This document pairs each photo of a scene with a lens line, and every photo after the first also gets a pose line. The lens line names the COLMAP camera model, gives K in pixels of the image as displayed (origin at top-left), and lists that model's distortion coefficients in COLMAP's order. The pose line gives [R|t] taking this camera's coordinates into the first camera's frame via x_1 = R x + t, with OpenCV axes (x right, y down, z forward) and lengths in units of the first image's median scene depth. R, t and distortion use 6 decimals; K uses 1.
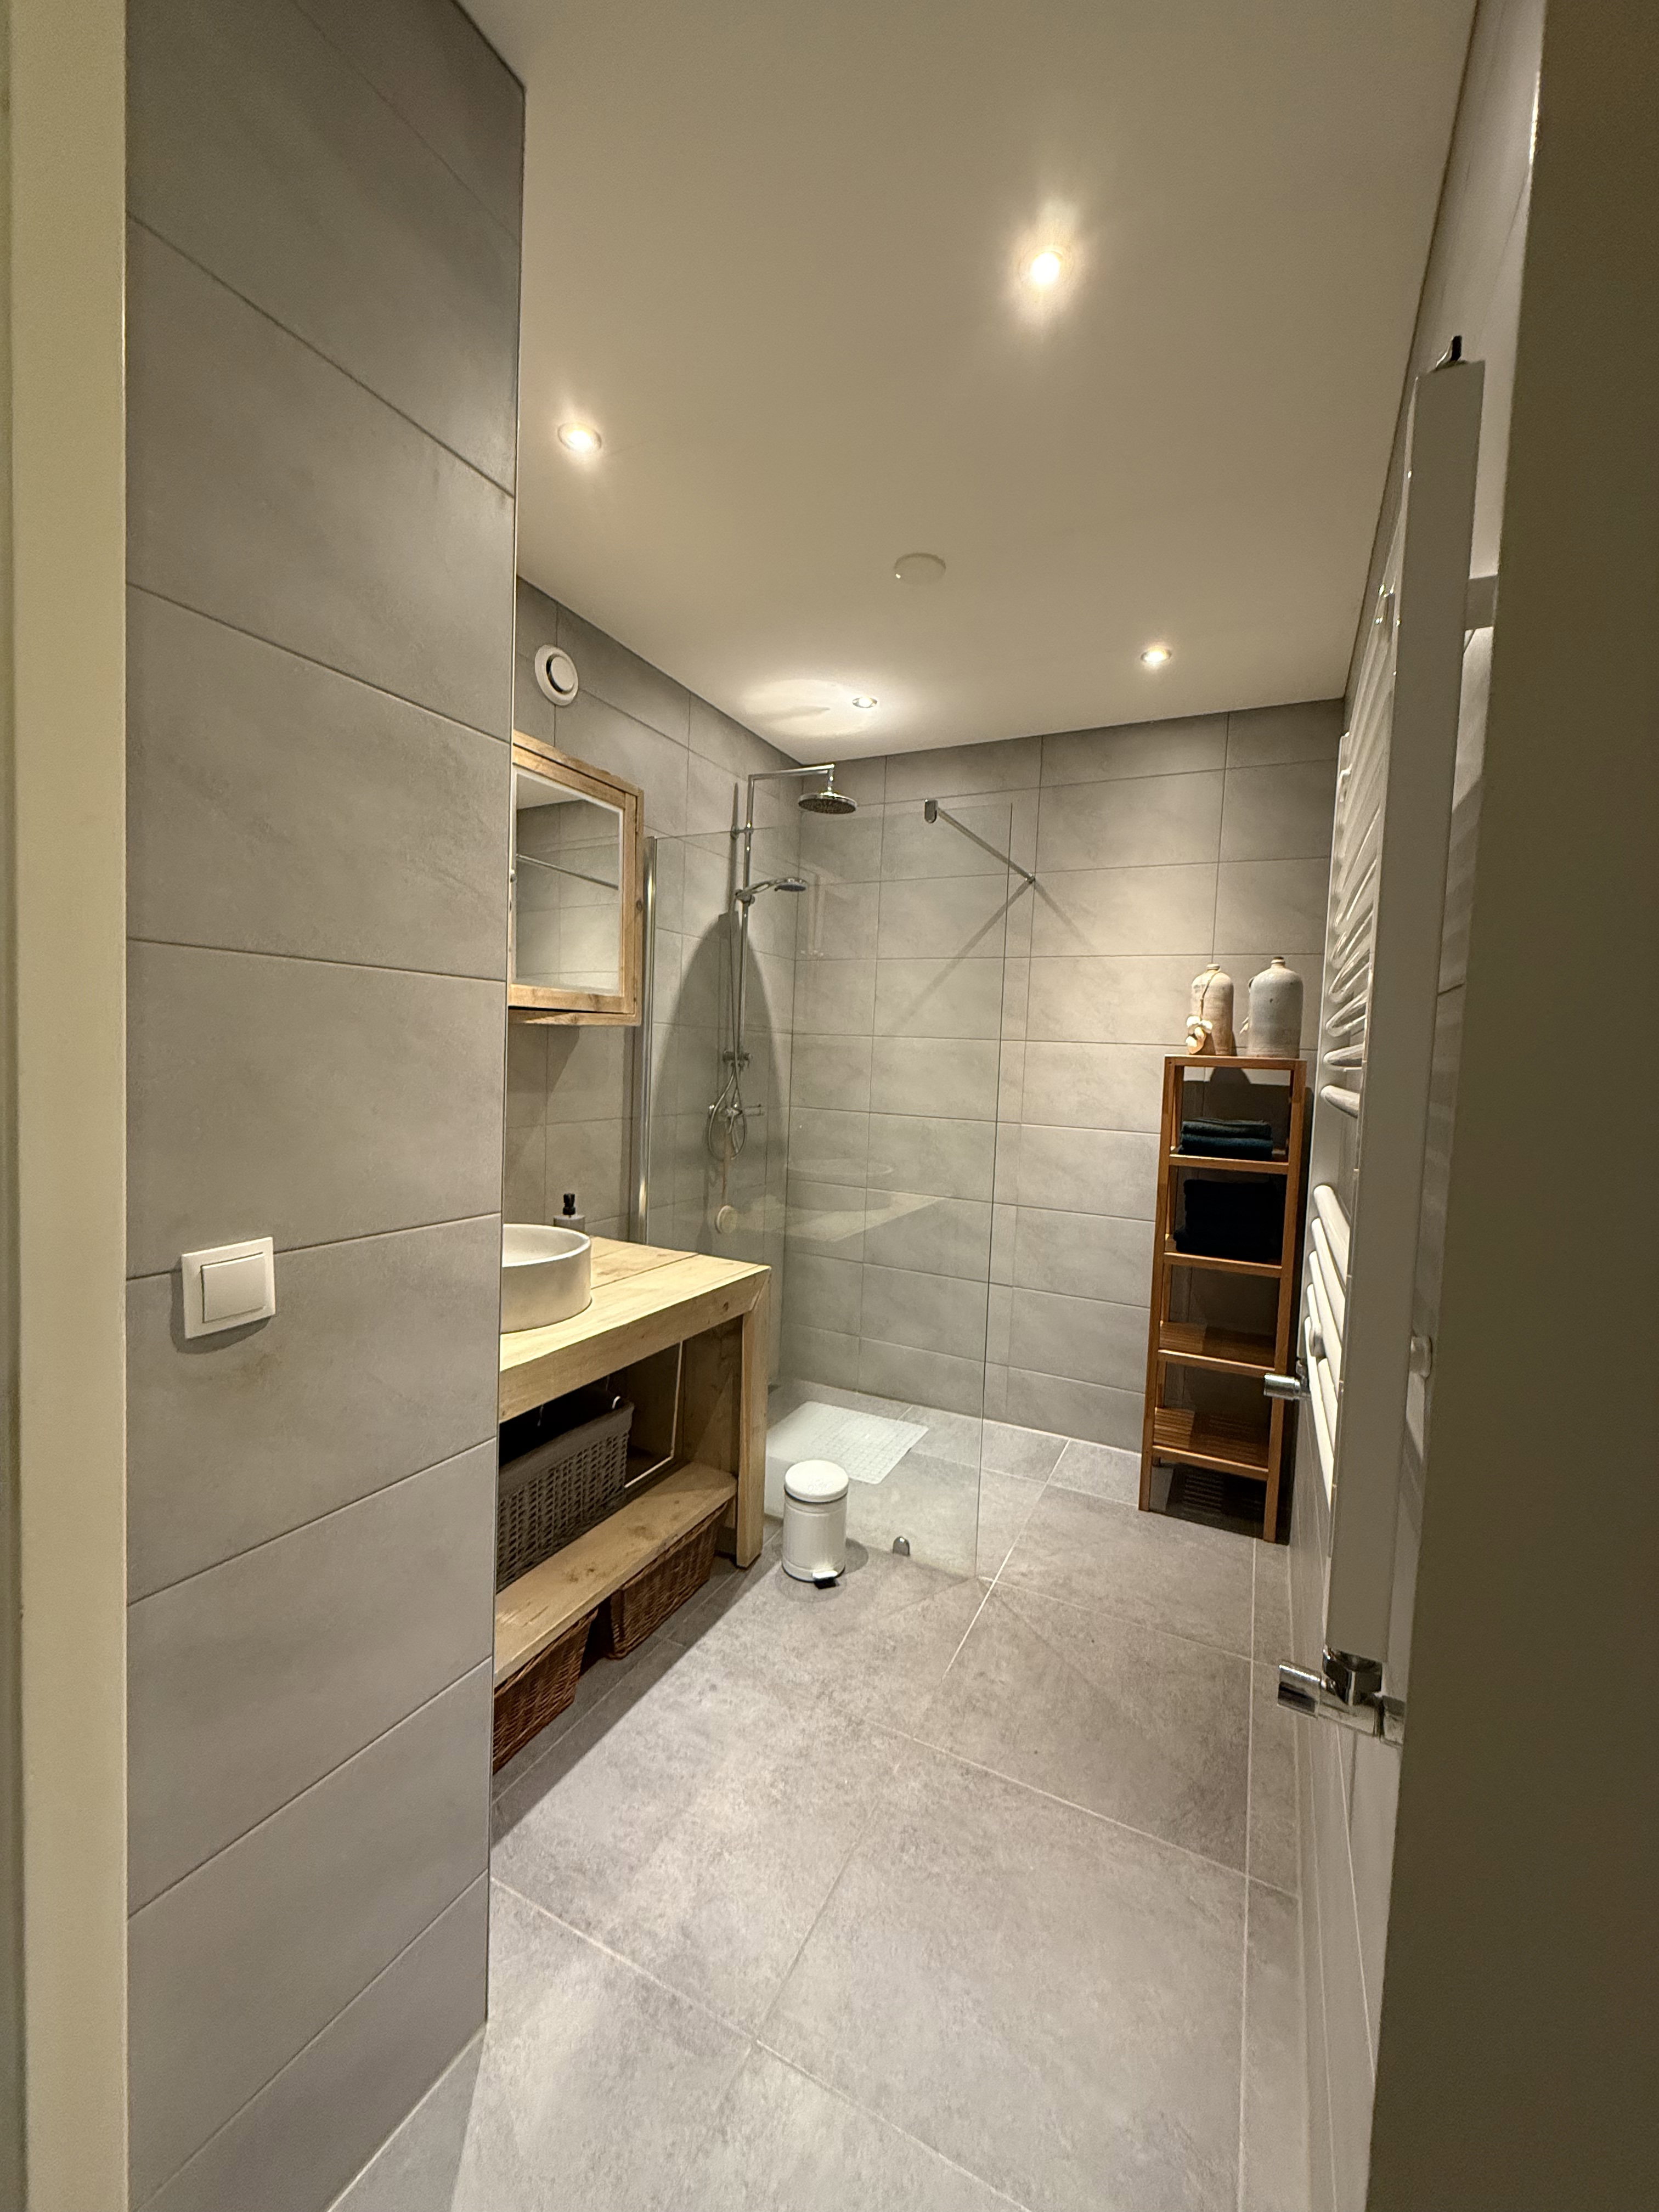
lens RADIAL K [[881.4, 0, 824.9], [0, 881.4, 1101.4], [0, 0, 1]] dist [-0.001590, -0.000189]
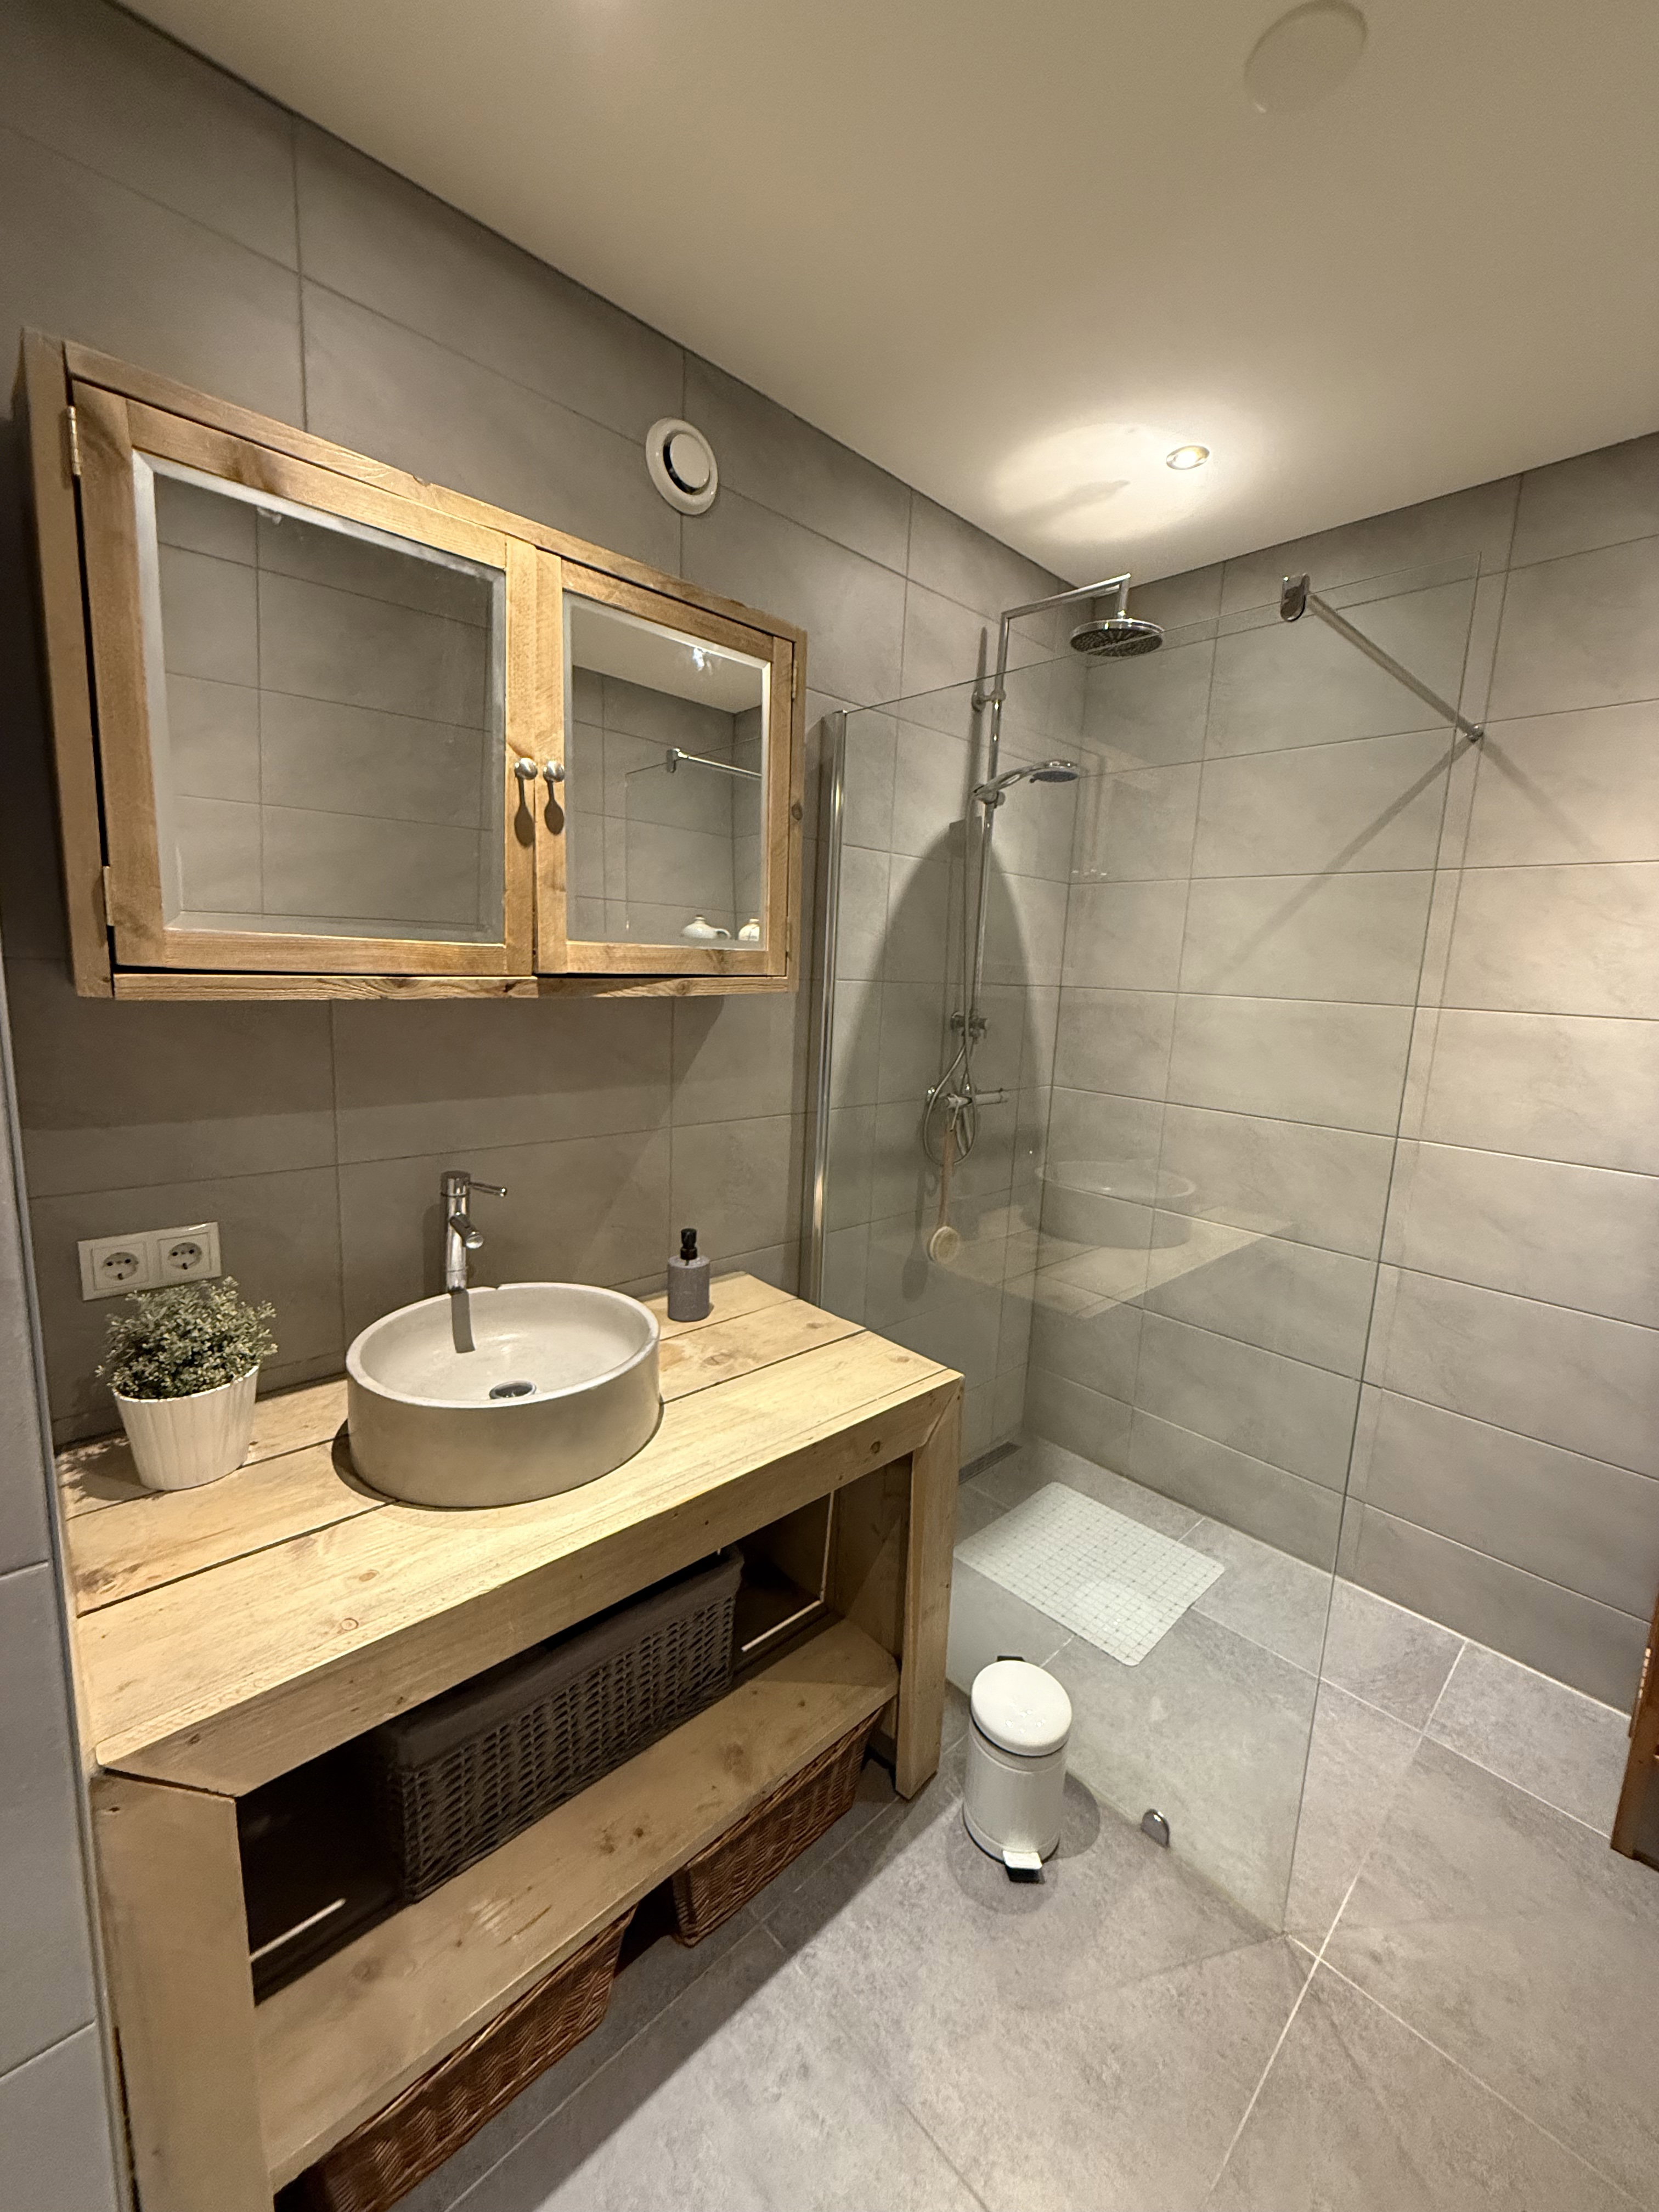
lens RADIAL K [[881.4, 0, 824.9], [0, 881.4, 1101.4], [0, 0, 1]] dist [-0.001590, -0.000189]
pose [[0.939343, 0.054447, -0.338630, 0.041075], [-0.024879, 0.995535, 0.091054, -0.054822], [0.342076, -0.077106, 0.936504, 0.307632]]
